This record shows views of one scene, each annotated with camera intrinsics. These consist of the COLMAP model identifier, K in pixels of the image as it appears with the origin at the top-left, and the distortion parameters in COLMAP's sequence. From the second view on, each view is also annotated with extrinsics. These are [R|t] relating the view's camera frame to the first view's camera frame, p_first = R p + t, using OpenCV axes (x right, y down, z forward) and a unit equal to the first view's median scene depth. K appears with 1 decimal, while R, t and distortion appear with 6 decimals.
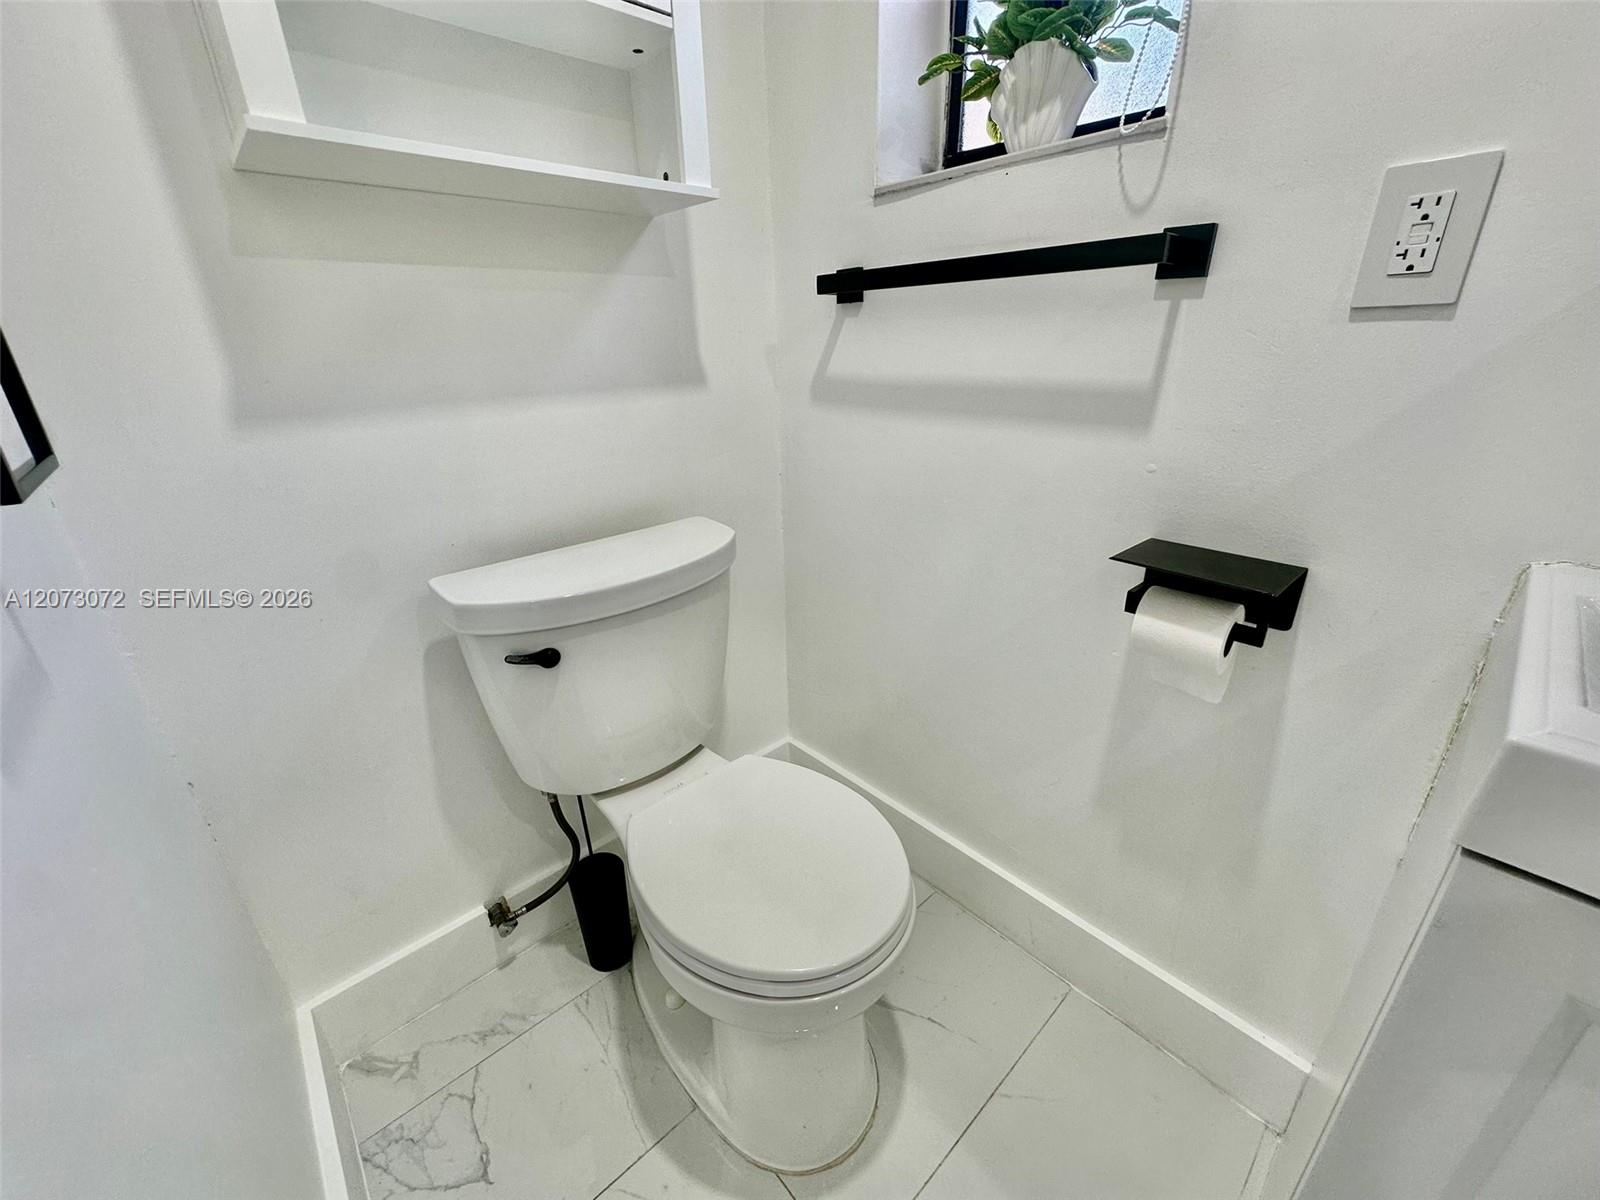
lens RADIAL K [[641.1, 0, 800.0], [0, 641.1, 600.0], [0, 0, 1]] dist [-0.005629, 0.000923]
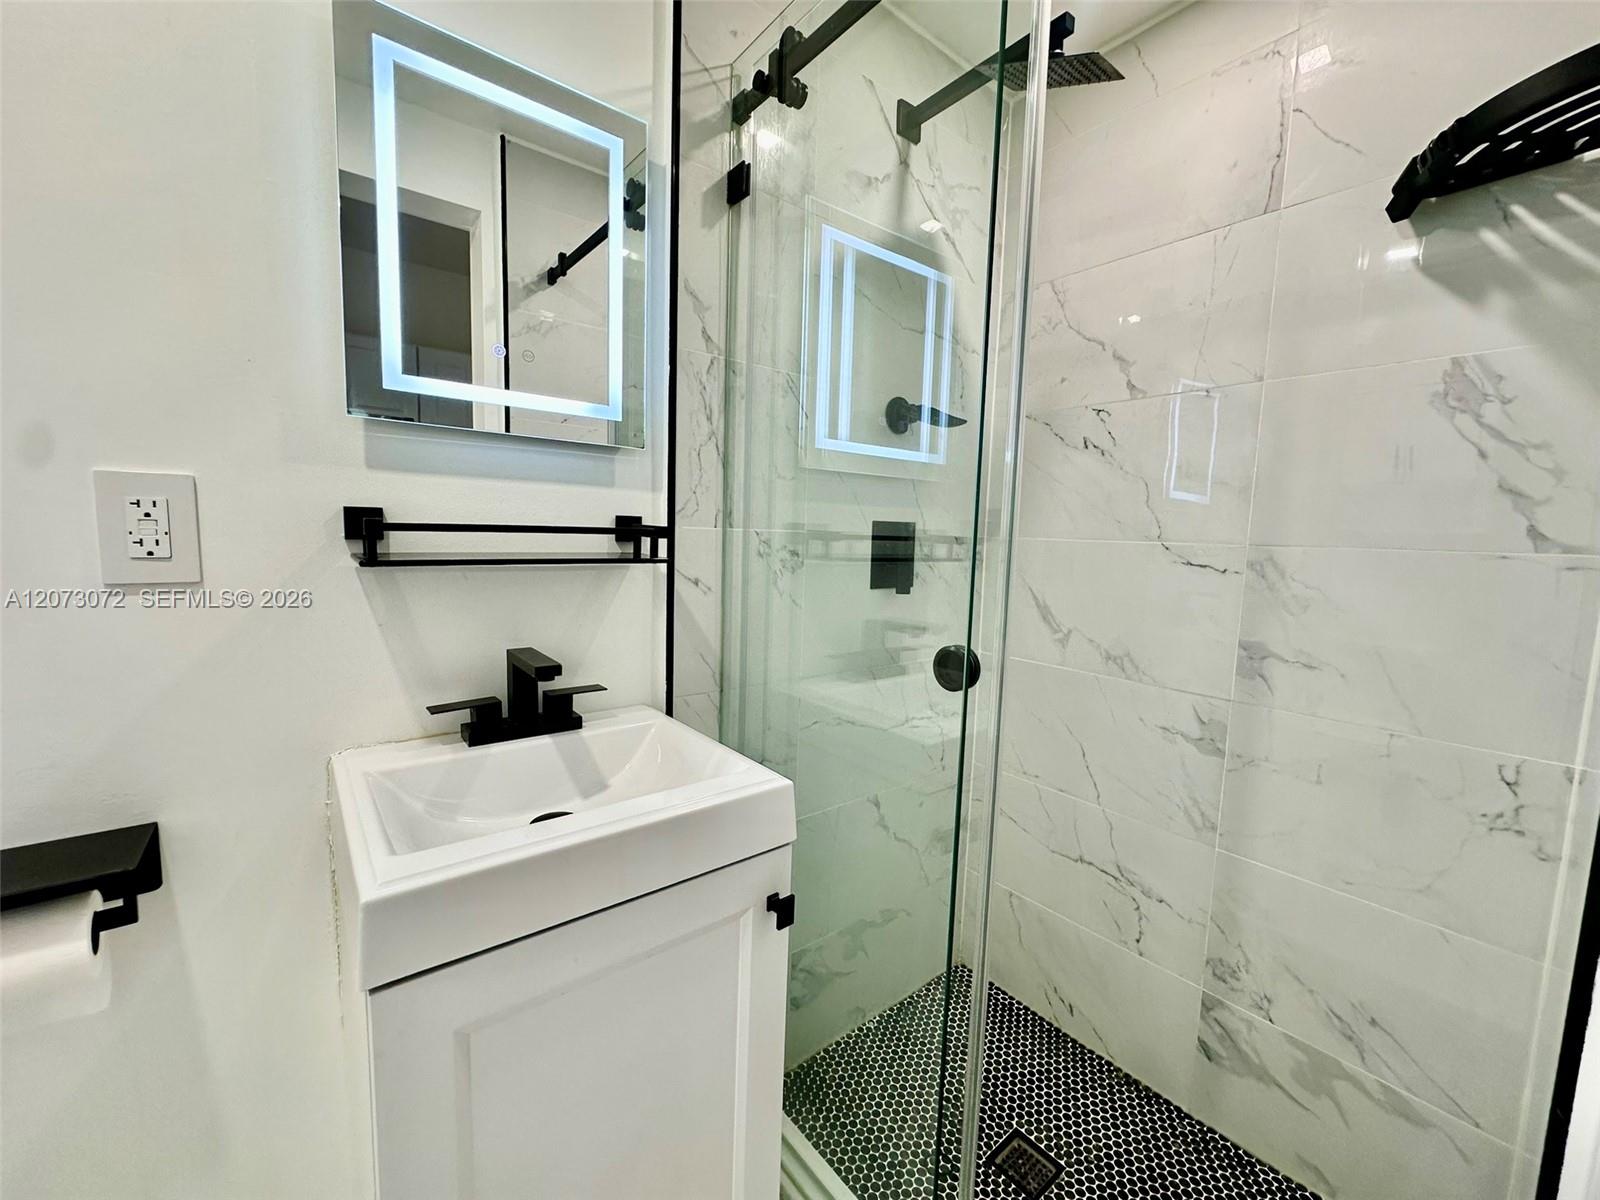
lens RADIAL K [[641.1, 0, 800.0], [0, 641.1, 600.0], [0, 0, 1]] dist [-0.005629, 0.000923]
pose [[0.062423, -0.077594, 0.995029, -0.094509], [0.347940, 0.936119, 0.051172, -0.067723], [-0.935436, 0.343016, 0.085433, -0.127824]]
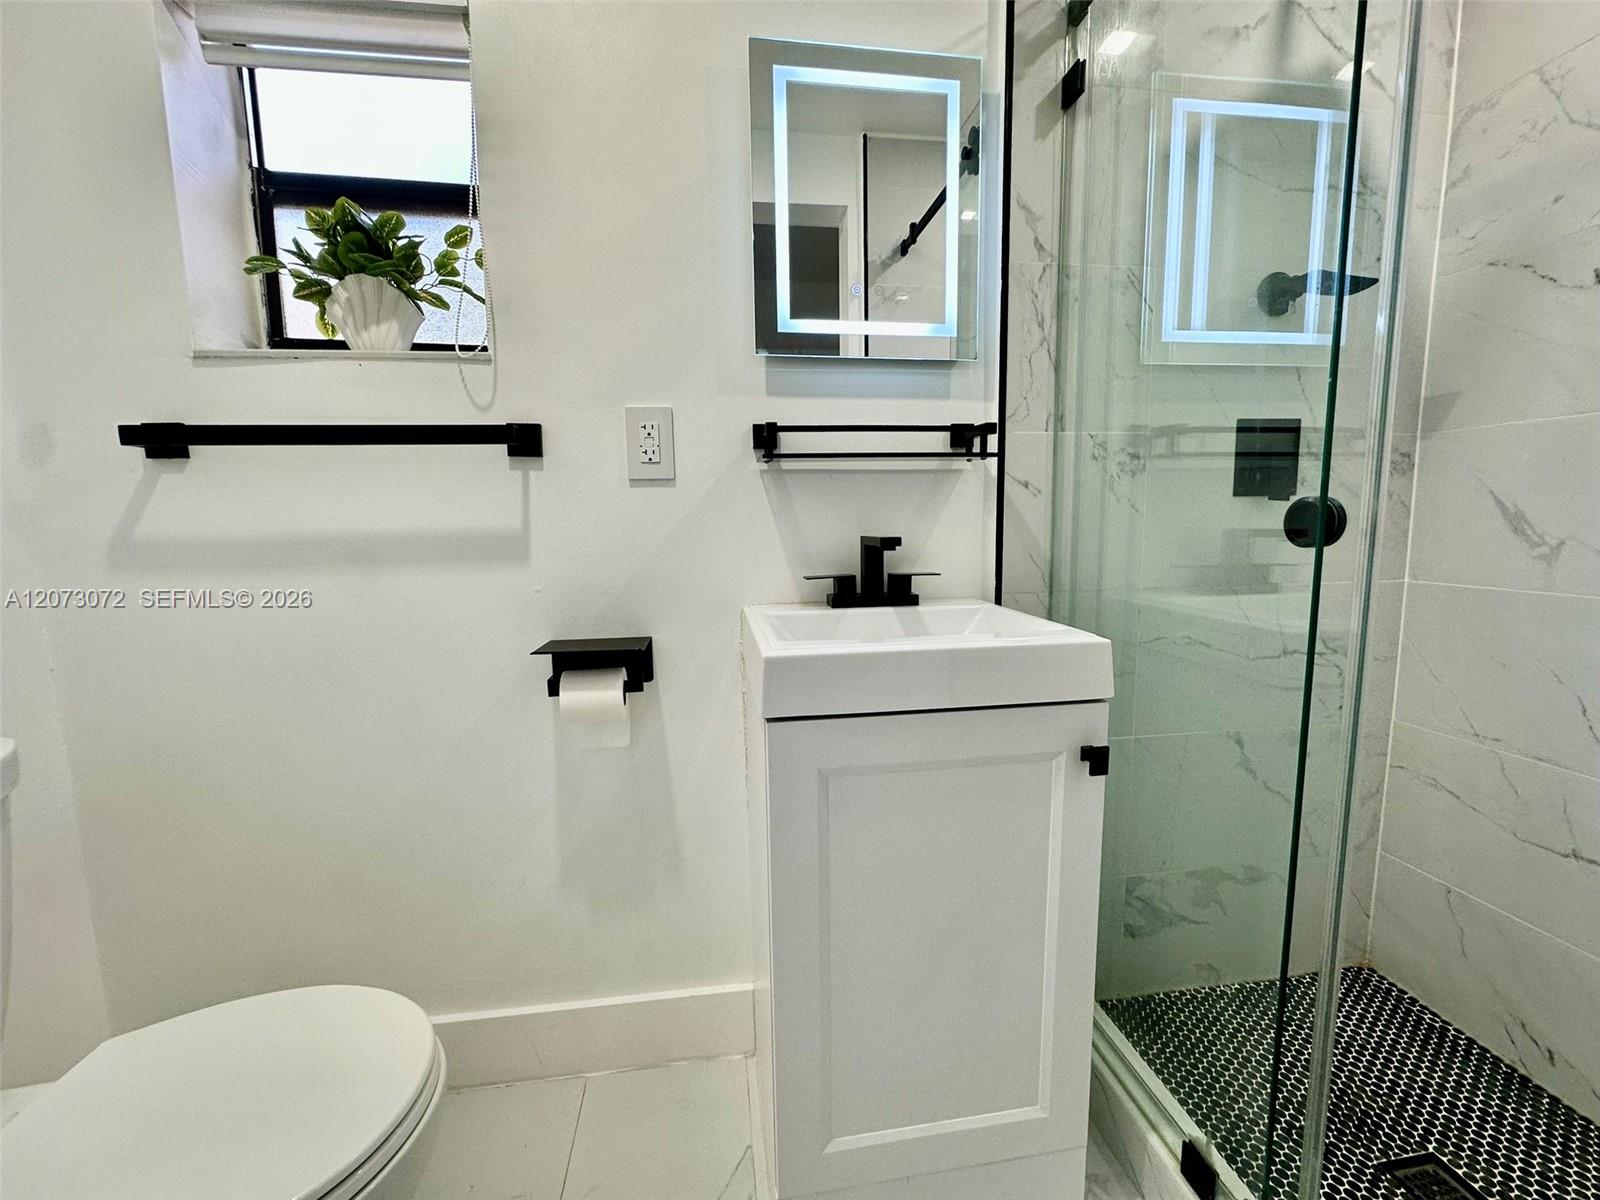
lens RADIAL K [[641.1, 0, 800.0], [0, 641.1, 600.0], [0, 0, 1]] dist [-0.005629, 0.000923]
pose [[0.562570, -0.085623, 0.822304, -0.239980], [0.315789, 0.941462, -0.118013, 0.146885], [-0.764063, 0.326065, 0.556677, -0.146401]]
